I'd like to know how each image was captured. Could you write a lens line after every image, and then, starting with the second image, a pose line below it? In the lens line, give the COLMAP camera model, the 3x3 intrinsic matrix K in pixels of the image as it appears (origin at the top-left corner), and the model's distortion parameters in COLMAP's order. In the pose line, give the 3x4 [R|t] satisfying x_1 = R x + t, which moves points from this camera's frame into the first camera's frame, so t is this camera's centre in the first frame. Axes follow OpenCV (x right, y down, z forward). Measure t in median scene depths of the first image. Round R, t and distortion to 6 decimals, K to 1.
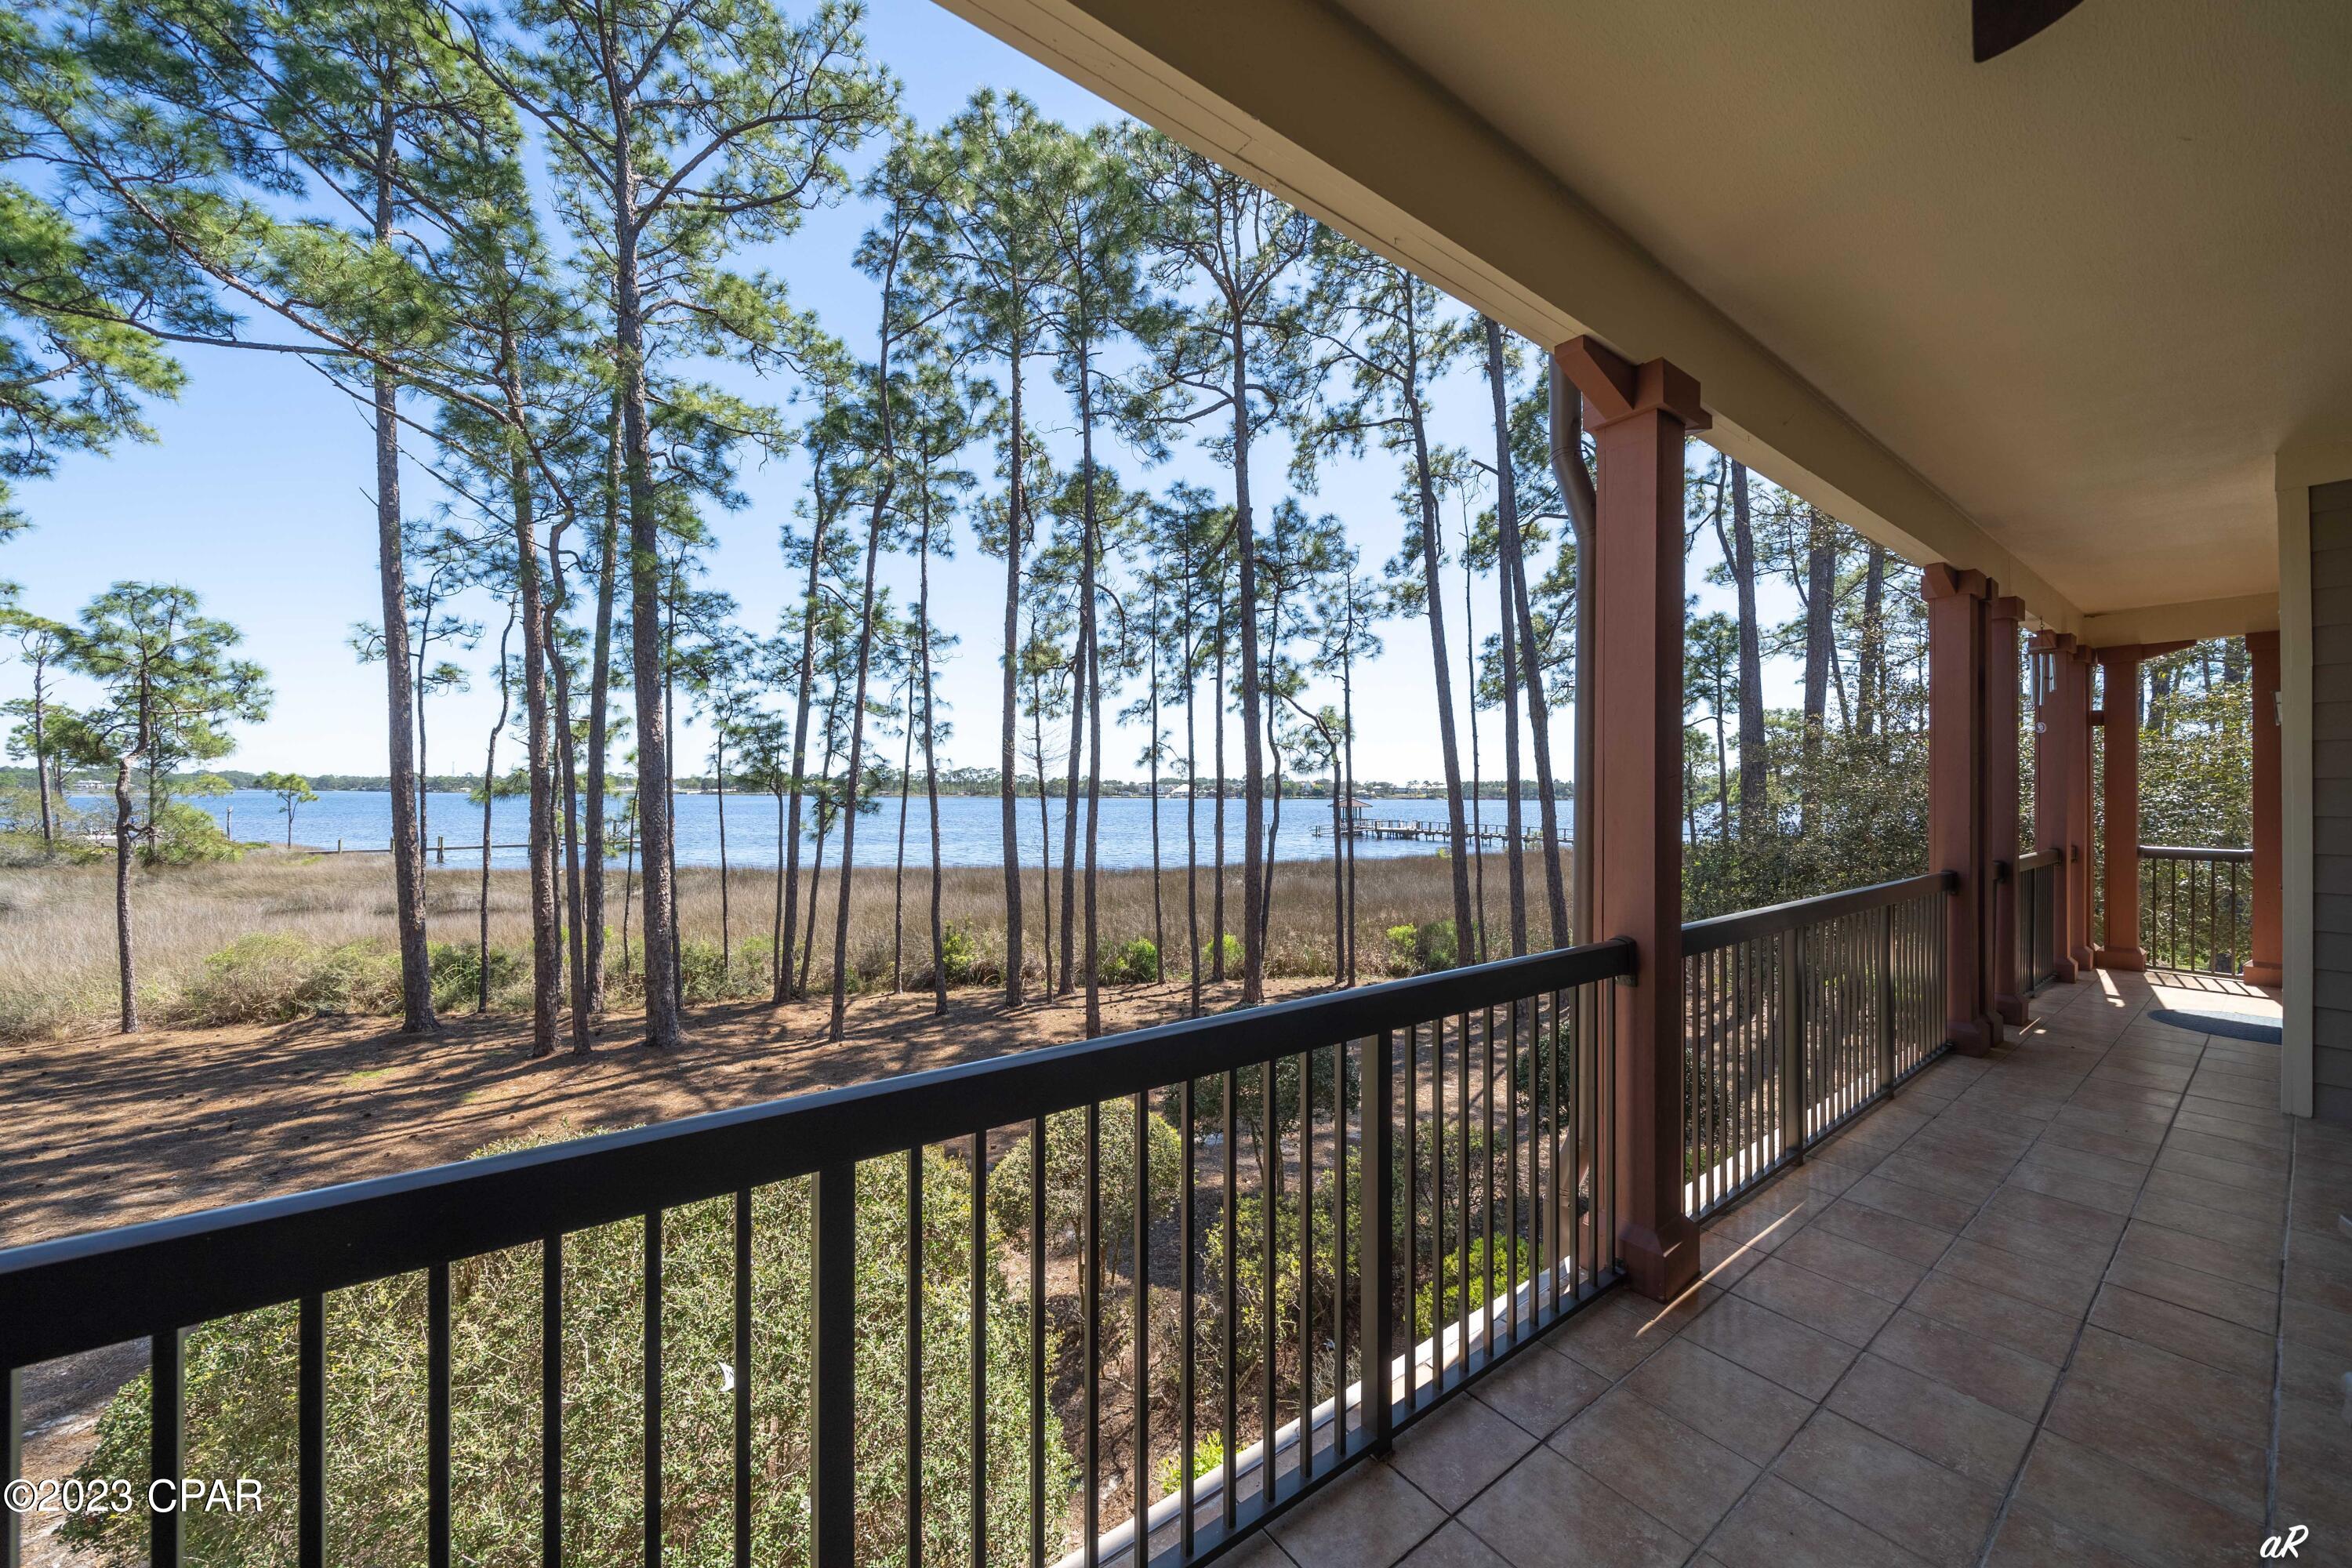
lens RADIAL K [[843.3, 0, 1124.8], [0, 843.3, 787.3], [0, 0, 1]] dist [-0.004017, -0.000153]
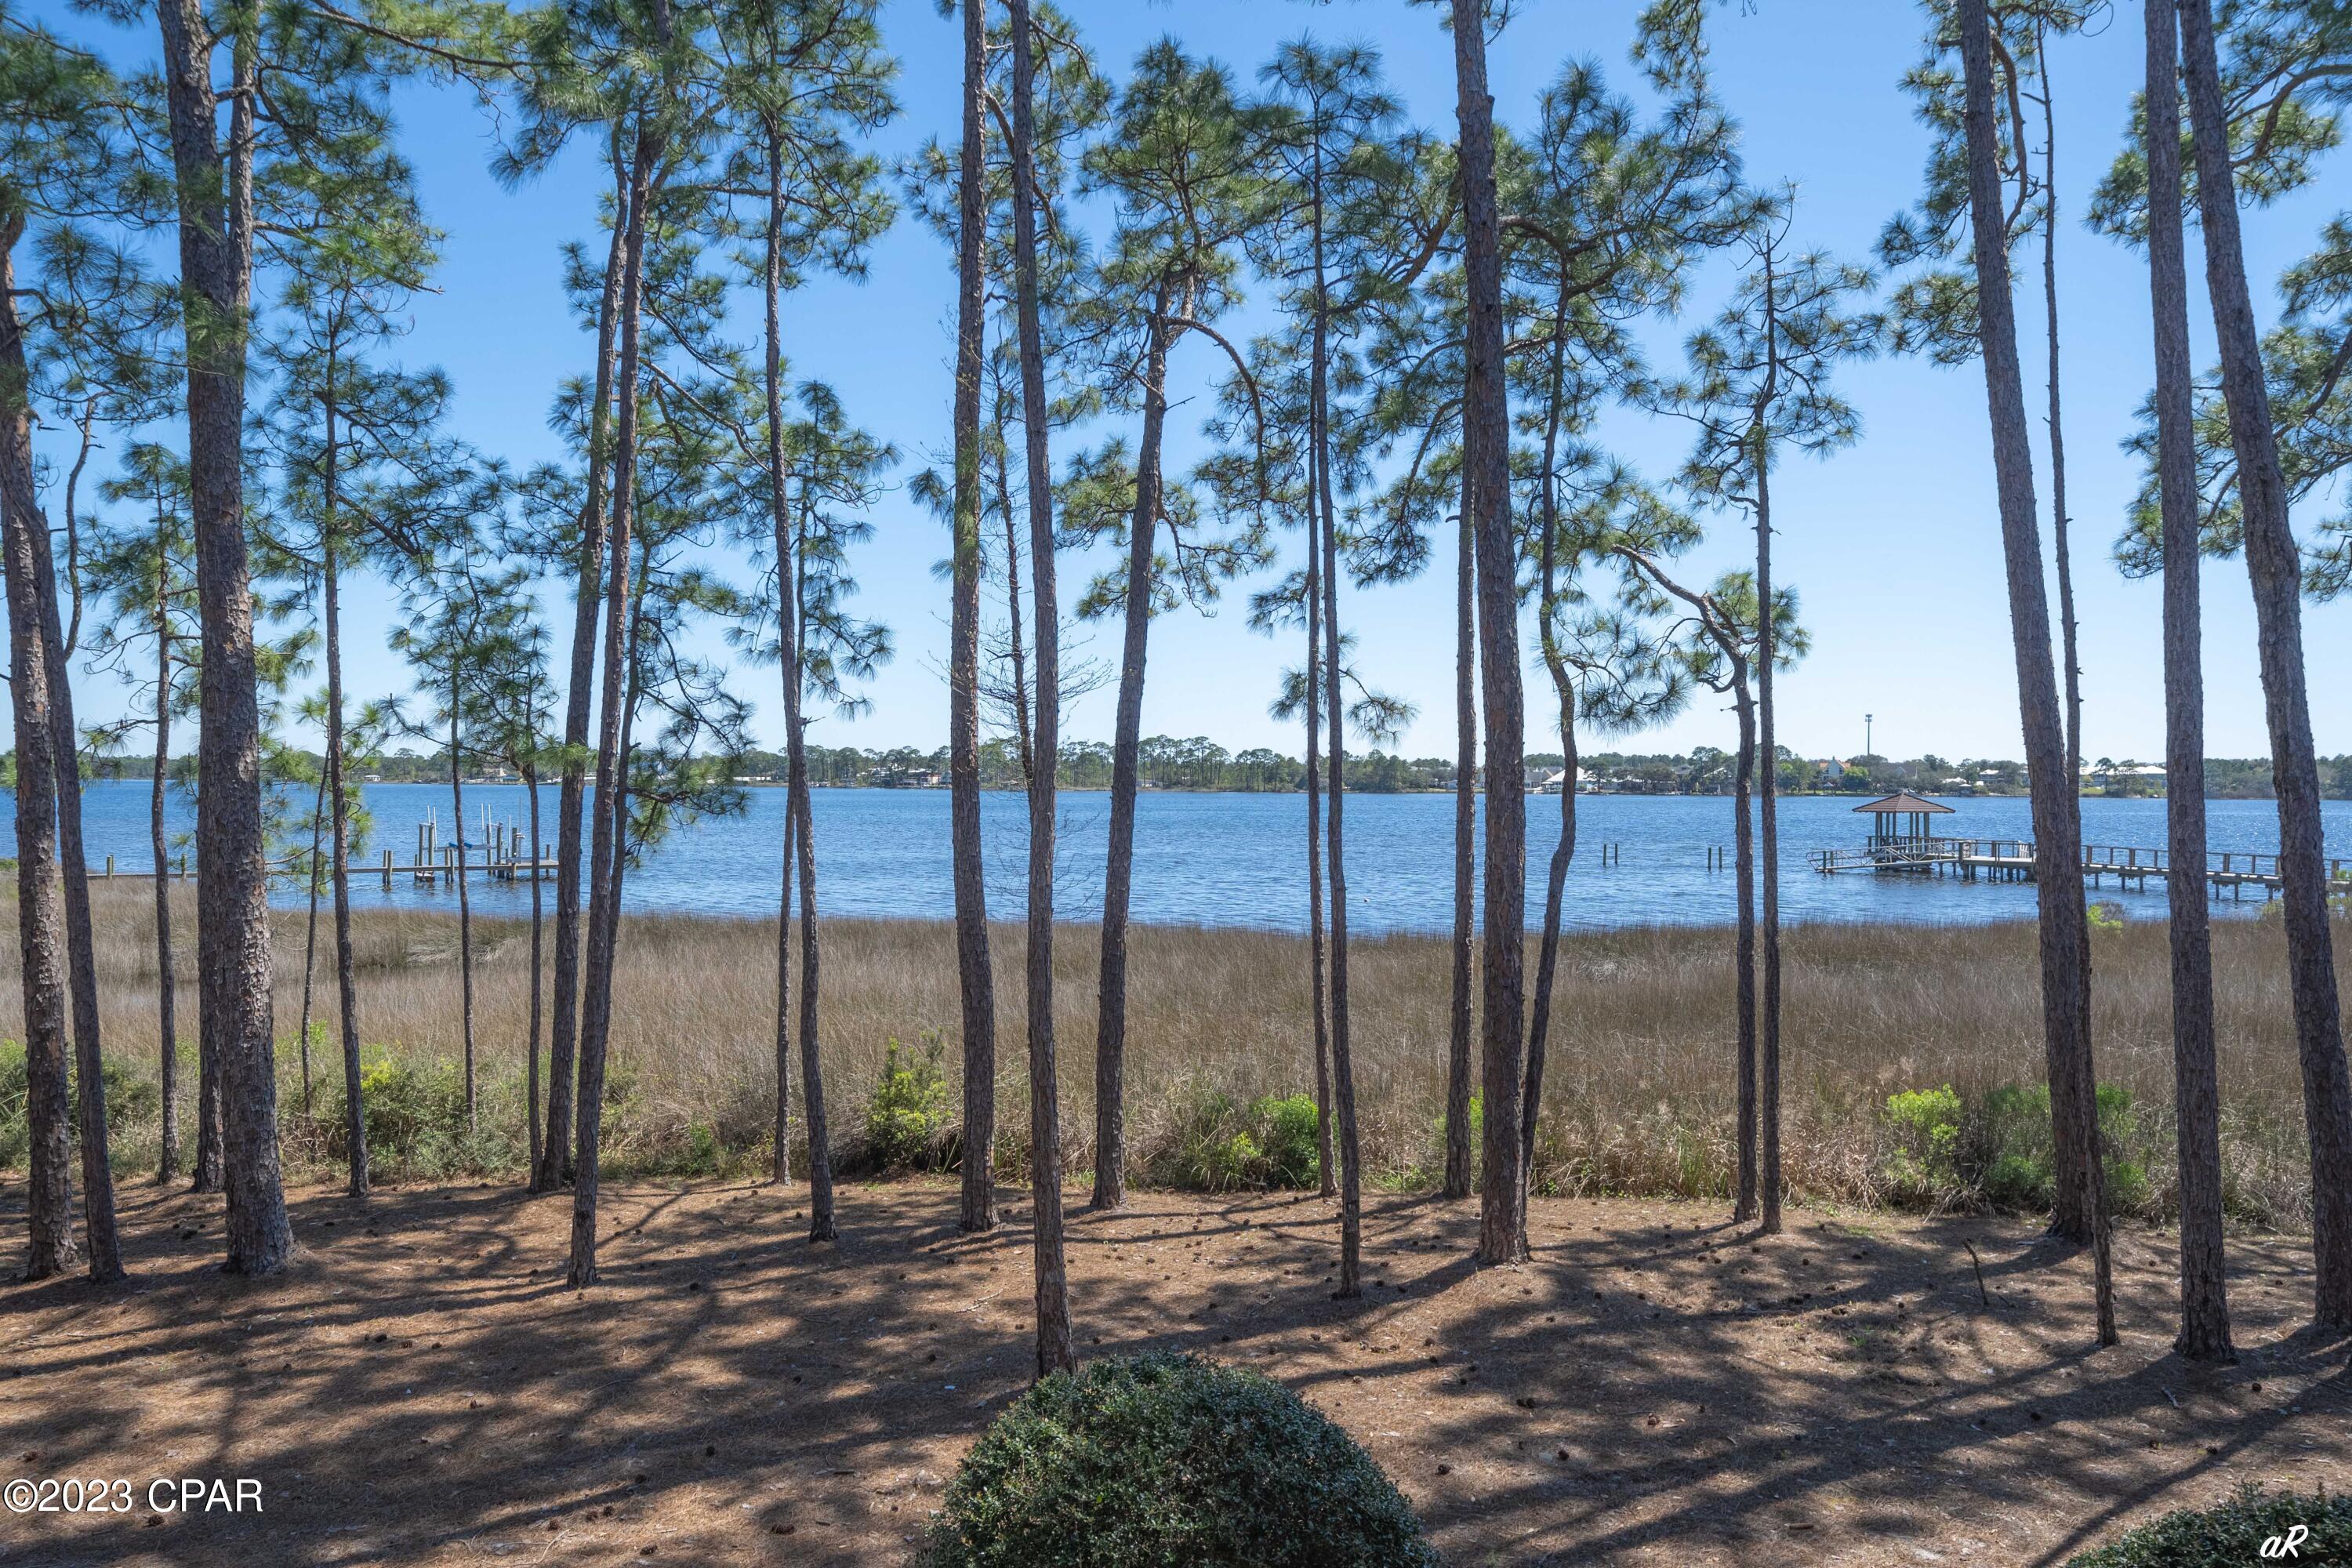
lens RADIAL K [[1517.8, 0, 1176.0], [0, 1517.8, 784.0], [0, 0, 1]] dist [0.002647, -0.000568]
pose [[0.972362, 0.000059, -0.233479, 0.159158], [0.000824, 0.999993, 0.003687, 0.009228], [0.233478, -0.003778, 0.972355, 0.194688]]
